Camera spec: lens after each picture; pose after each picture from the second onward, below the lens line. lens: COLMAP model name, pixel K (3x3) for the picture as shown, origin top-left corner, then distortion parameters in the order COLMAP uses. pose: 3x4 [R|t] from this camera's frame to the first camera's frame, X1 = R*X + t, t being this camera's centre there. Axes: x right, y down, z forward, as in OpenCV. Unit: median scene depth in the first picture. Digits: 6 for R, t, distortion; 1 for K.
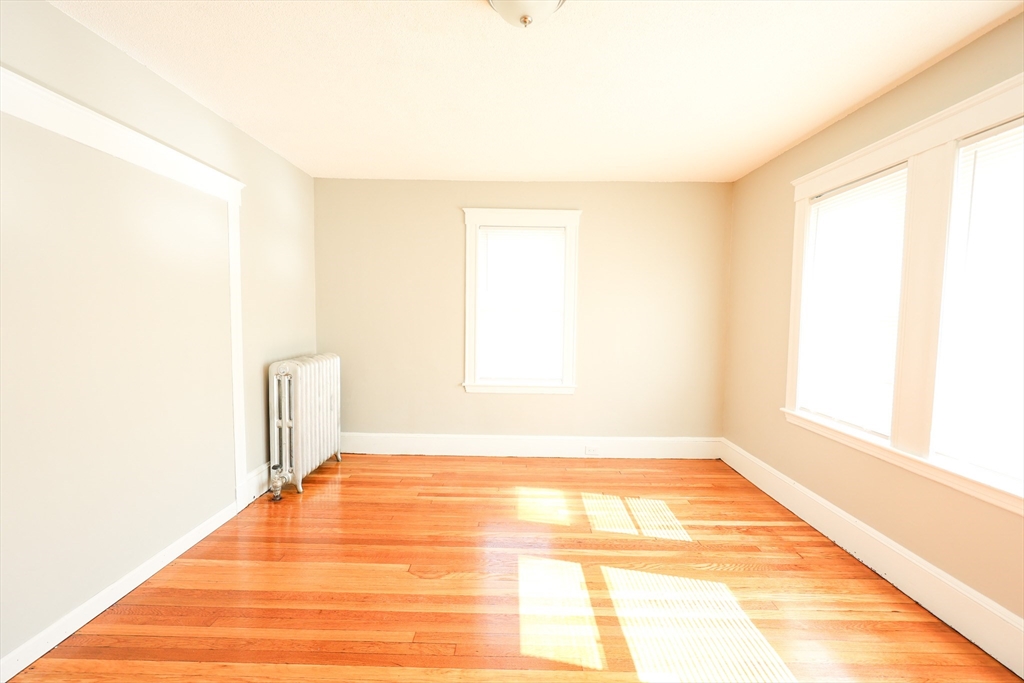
lens RADIAL K [[414.9, 0, 509.7], [0, 414.9, 340.5], [0, 0, 1]] dist [0.001296, -0.000121]
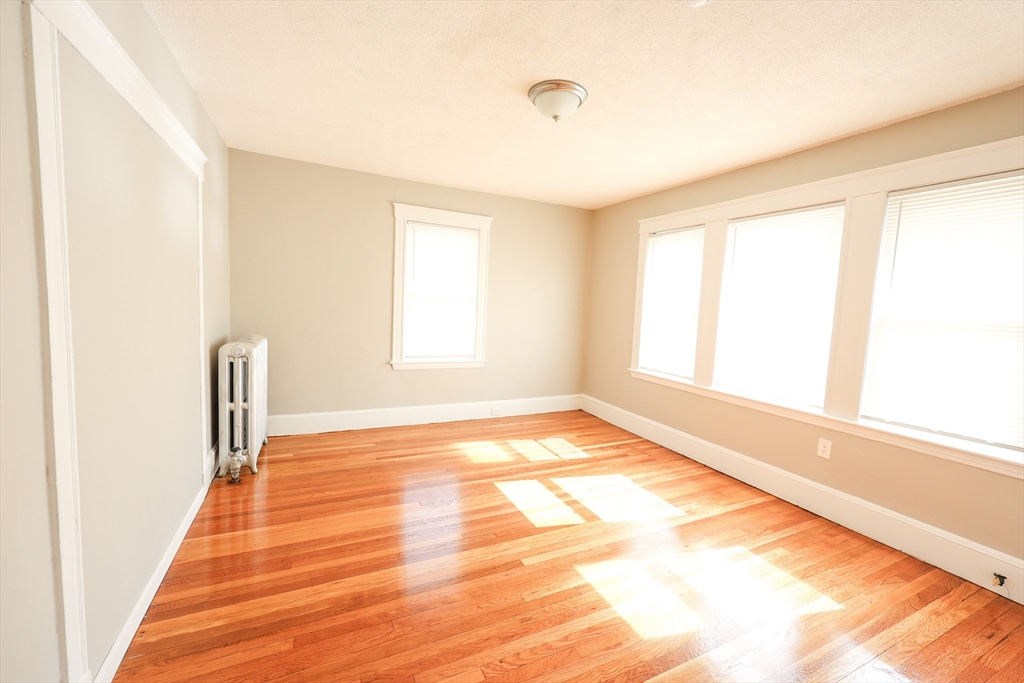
lens RADIAL K [[412.6, 0, 515.4], [0, 412.6, 338.7], [0, 0, 1]] dist [-0.000243, 0.000003]
pose [[0.895848, -0.011639, 0.444209, -0.386814], [-0.004411, 0.999375, 0.035082, 0.002352], [-0.444339, -0.033387, 0.895236, -0.168070]]
